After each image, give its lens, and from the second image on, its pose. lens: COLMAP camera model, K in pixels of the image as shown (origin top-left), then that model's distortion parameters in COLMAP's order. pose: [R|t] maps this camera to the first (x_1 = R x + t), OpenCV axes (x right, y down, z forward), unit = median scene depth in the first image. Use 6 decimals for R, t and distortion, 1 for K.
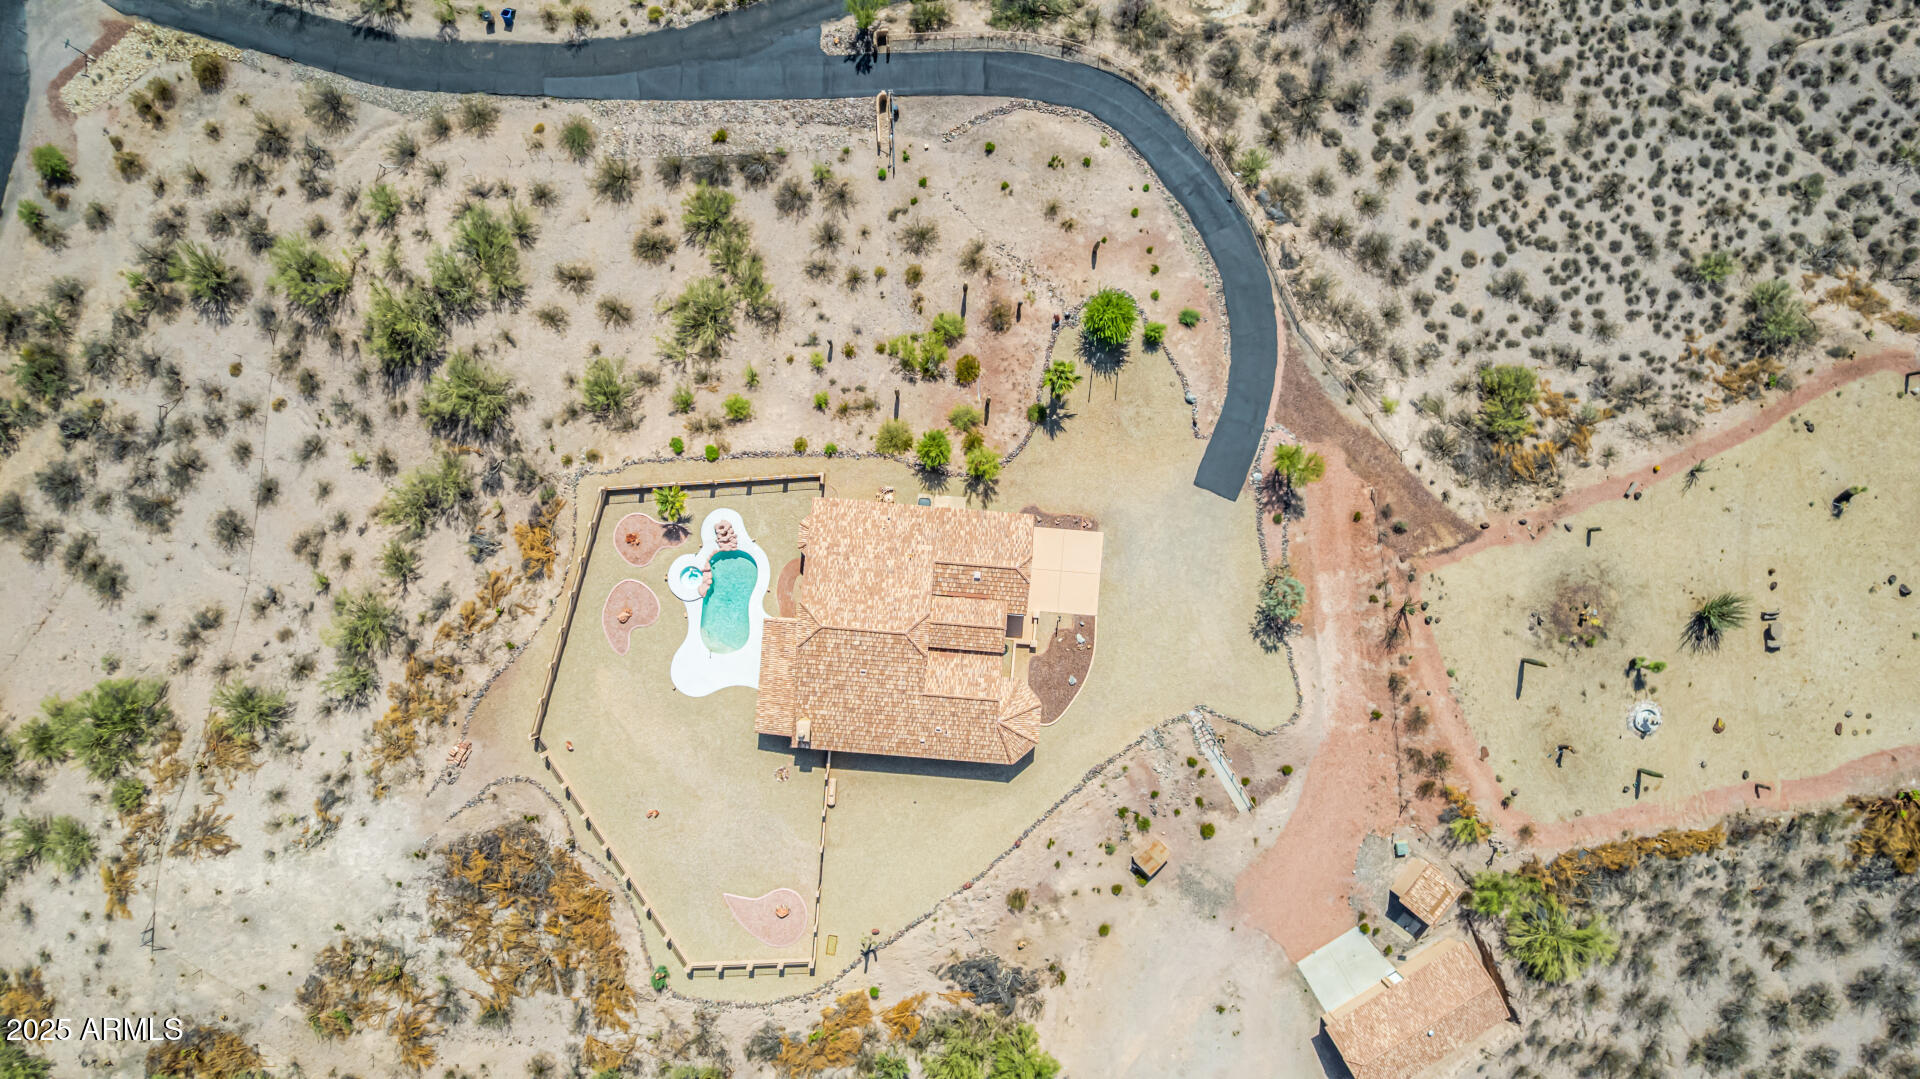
lens RADIAL K [[1225.7, 0, 960.7], [0, 1225.7, 544.8], [0, 0, 1]] dist [-0.080526, 0.073772]
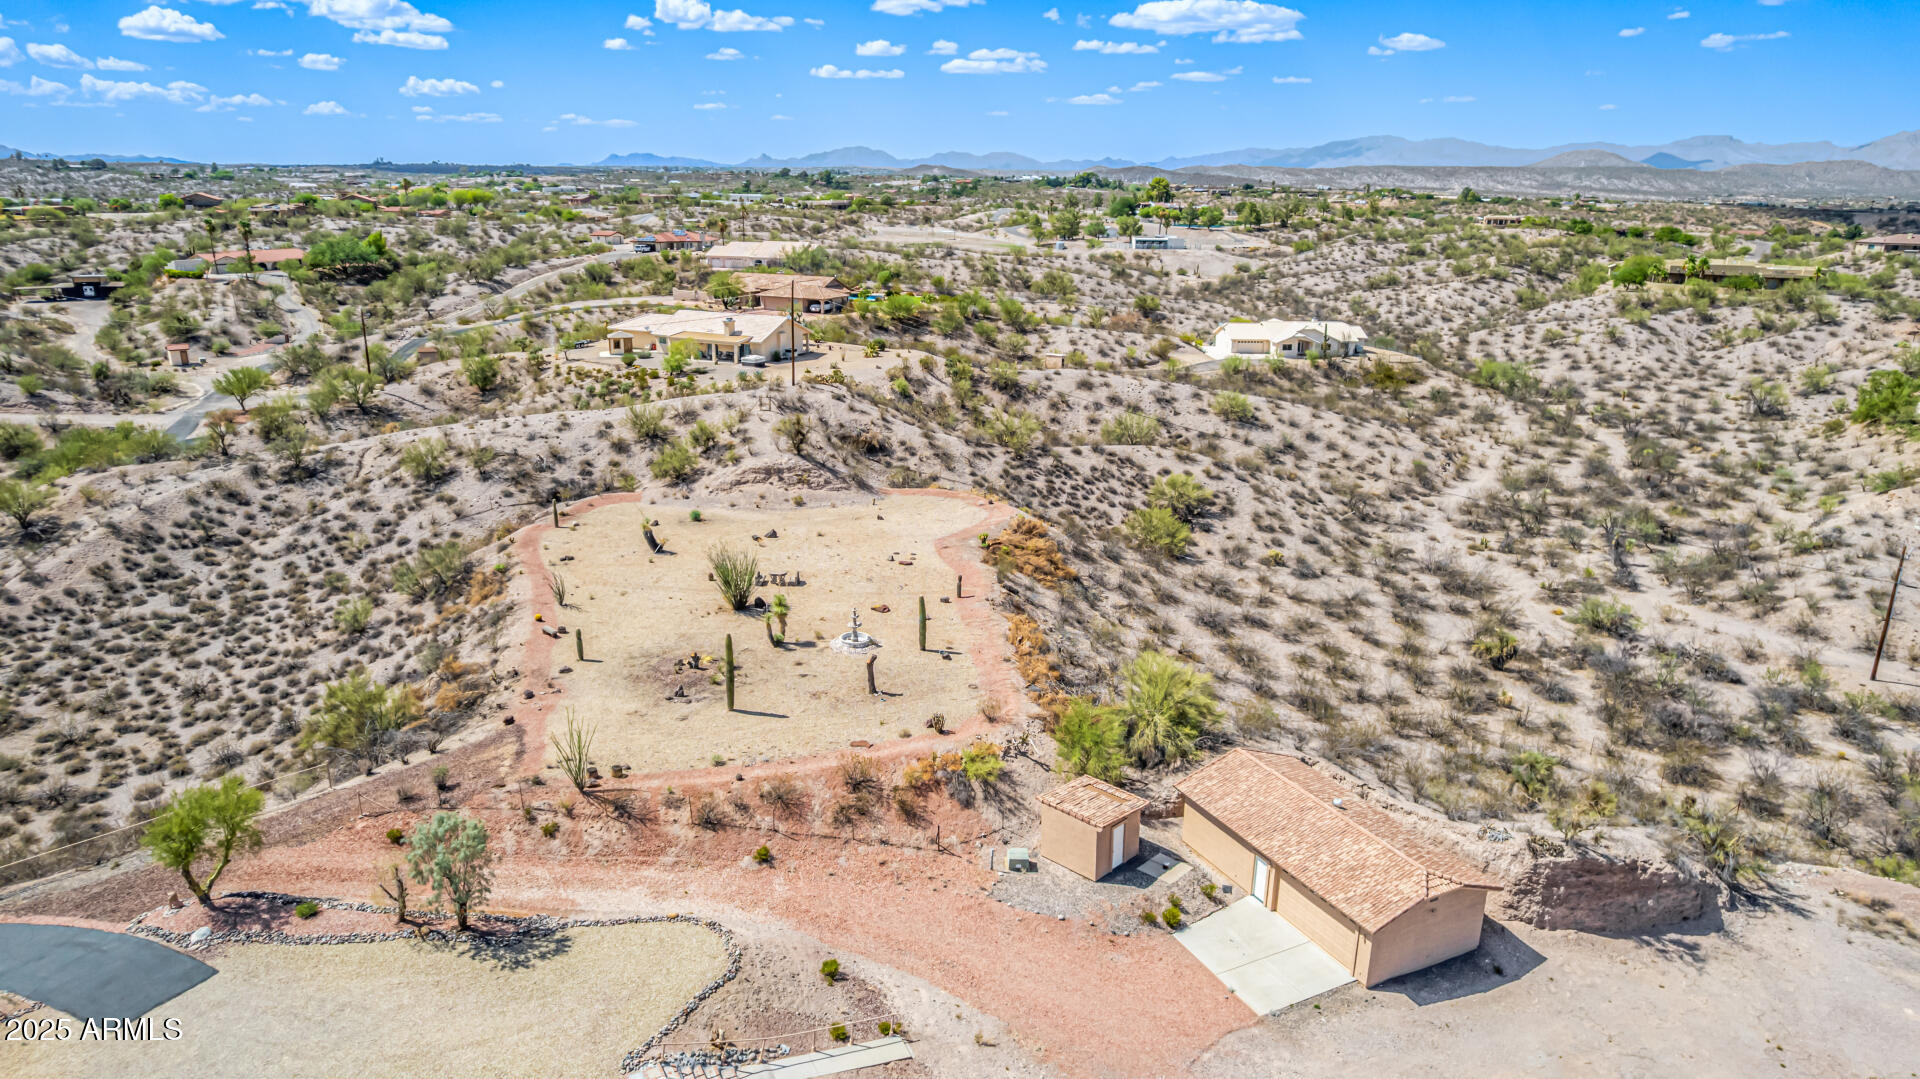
lens RADIAL K [[1225.7, 0, 963.1], [0, 1225.7, 539.8], [0, 0, 1]] dist [-0.080526, 0.073772]
pose [[0.092120, -0.293589, 0.951483, -0.124724], [0.995620, 0.042501, -0.083279, 0.265804], [-0.015989, 0.954986, 0.296218, 0.695030]]
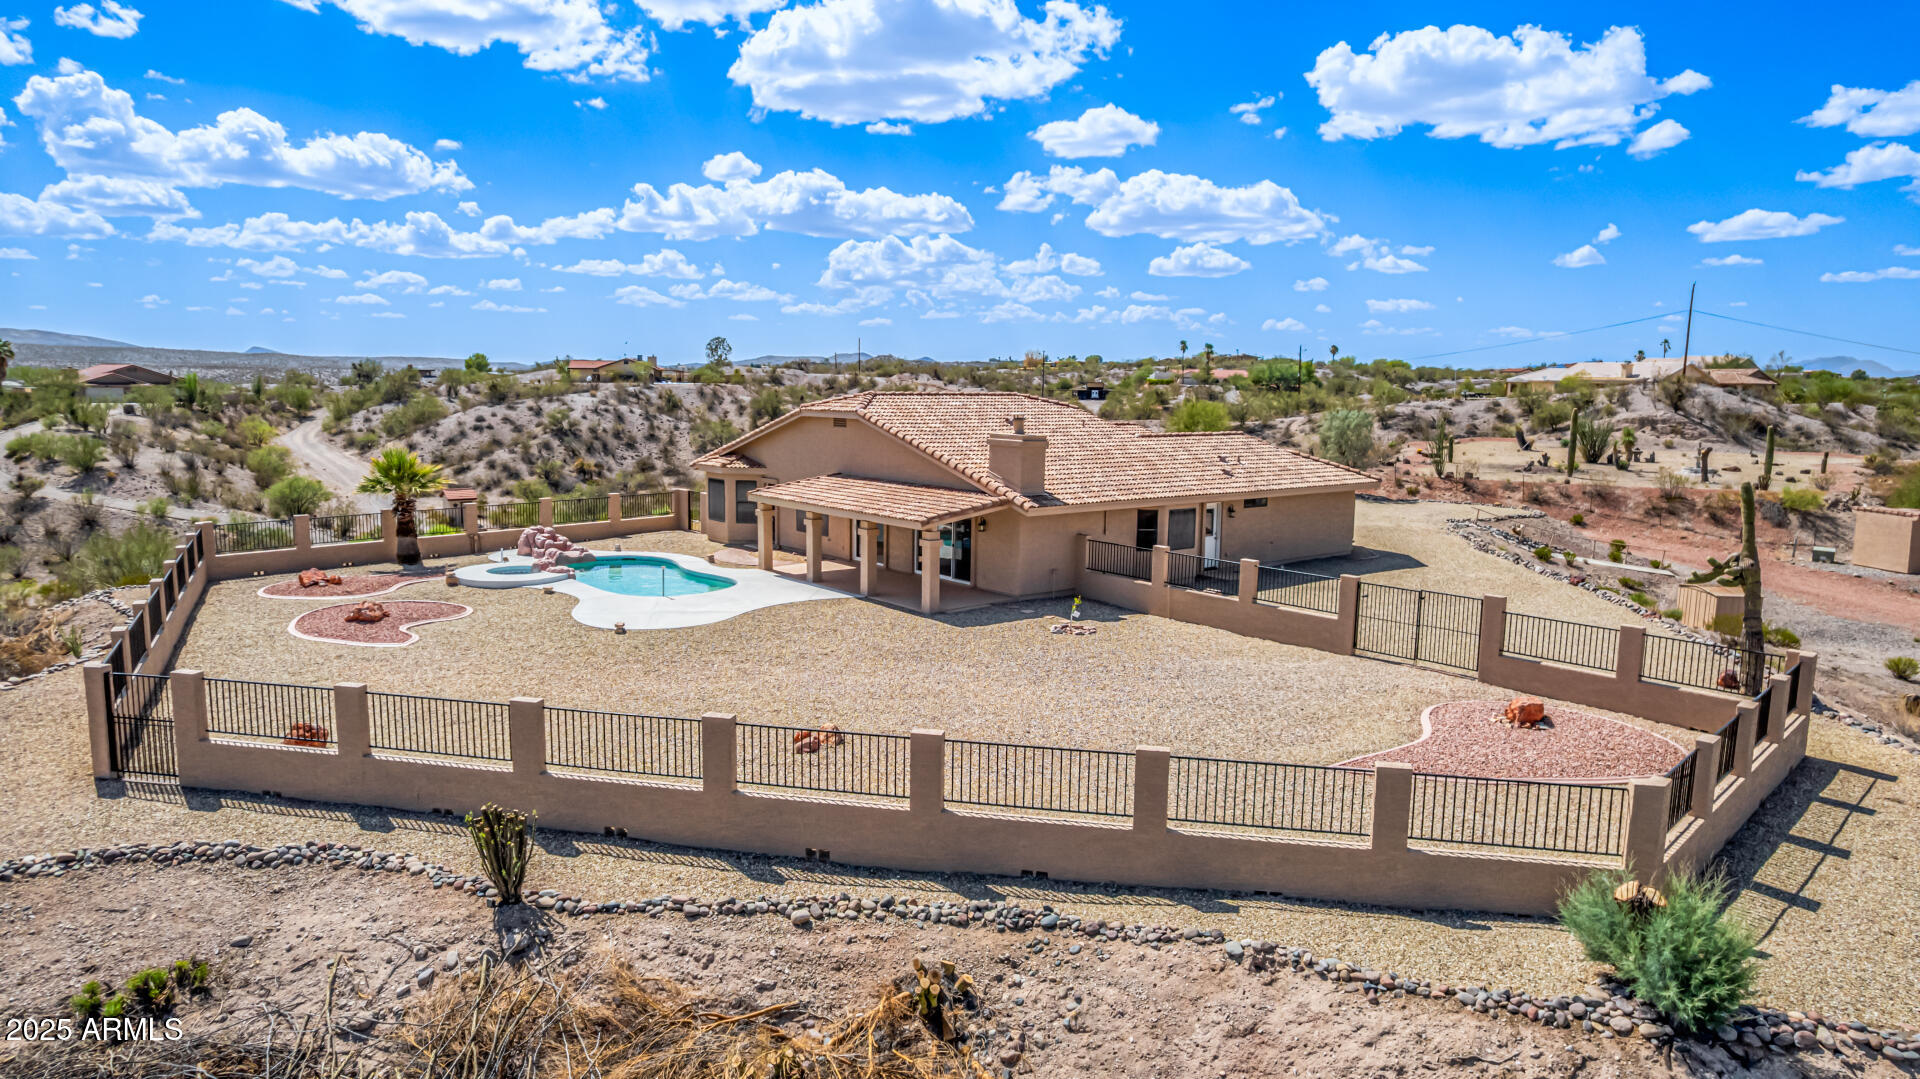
lens RADIAL K [[1225.7, 0, 963.3], [0, 1225.7, 548.5], [0, 0, 1]] dist [-0.080526, 0.073772]
pose [[0.716494, -0.098694, 0.690576, -0.369103], [0.697552, 0.112166, -0.707701, 0.376421], [-0.007613, 0.988776, 0.149210, 0.907620]]
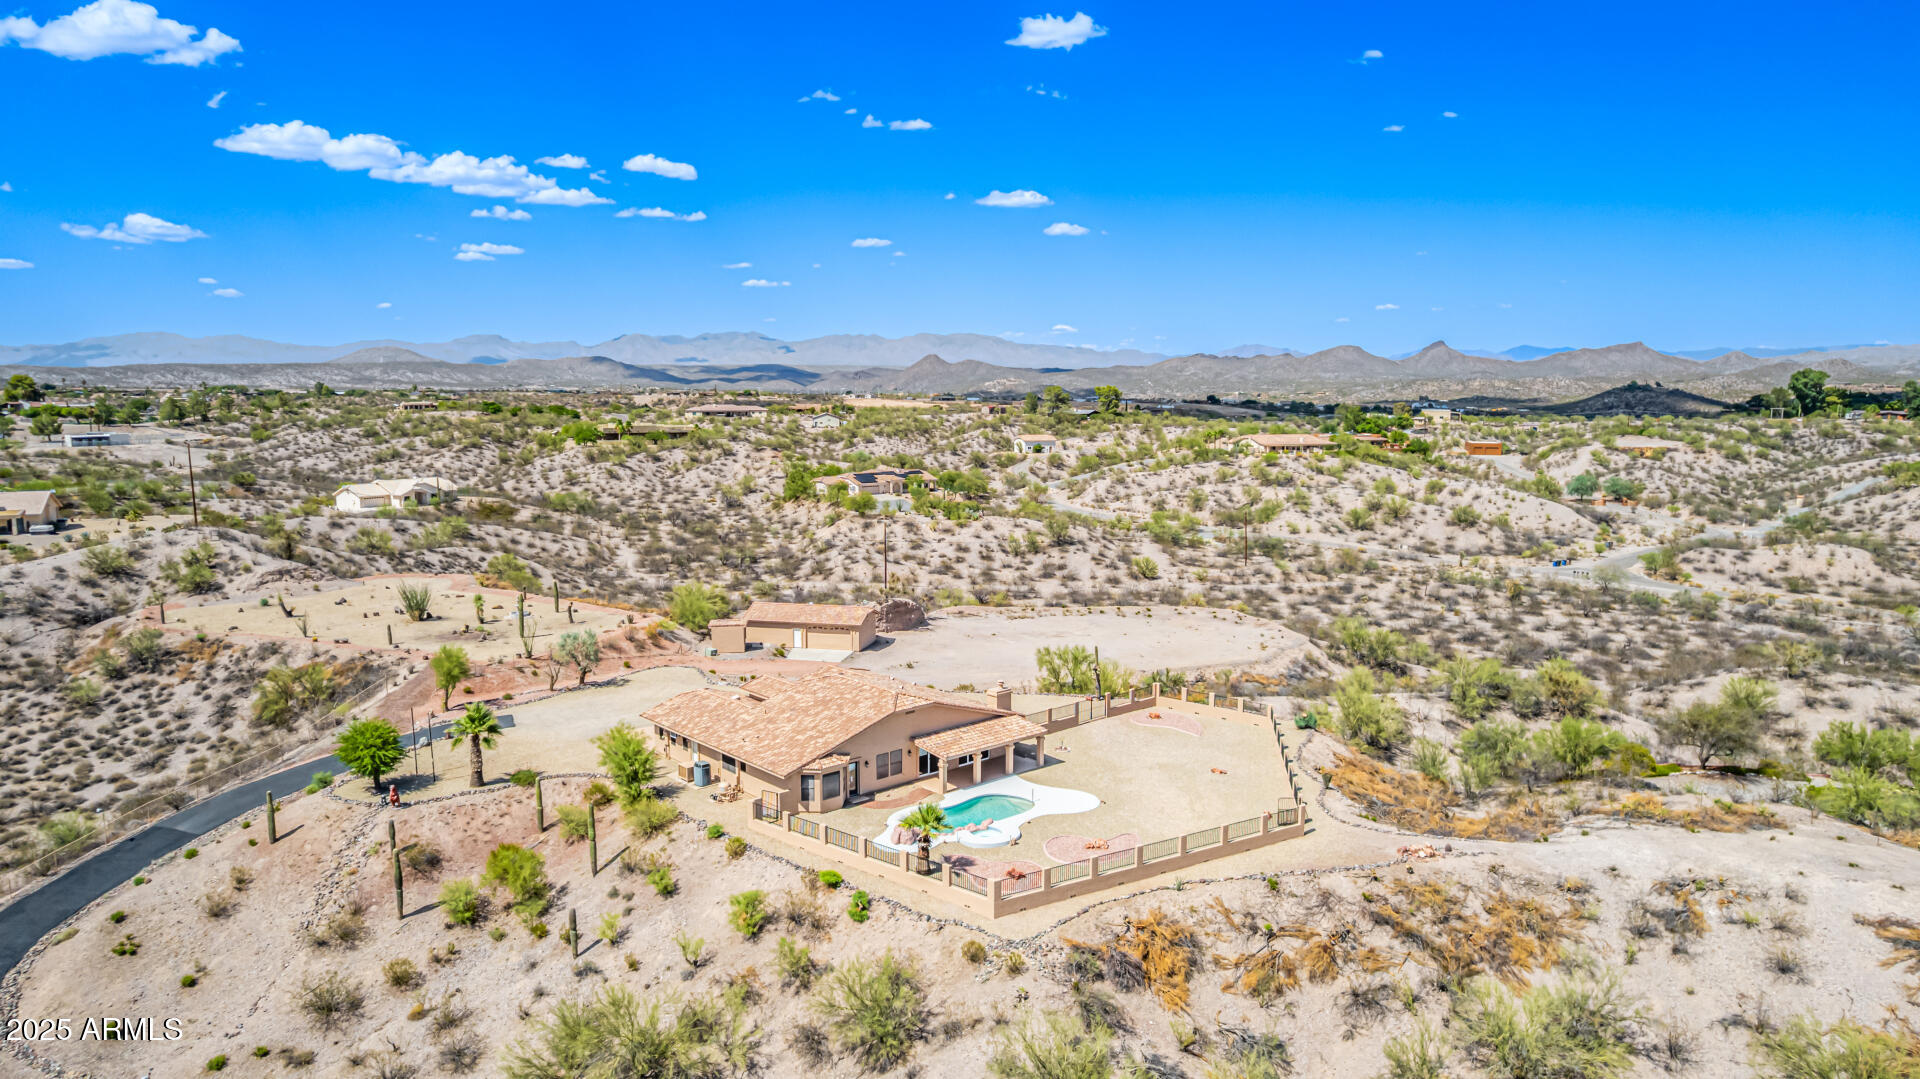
lens RADIAL K [[1225.7, 0, 961.7], [0, 1225.7, 551.2], [0, 0, 1]] dist [-0.080526, 0.073772]
pose [[-0.727282, -0.105970, 0.678108, -0.645435], [0.686190, -0.091691, 0.721621, -0.455875], [-0.014293, 0.990133, 0.139401, 0.722107]]
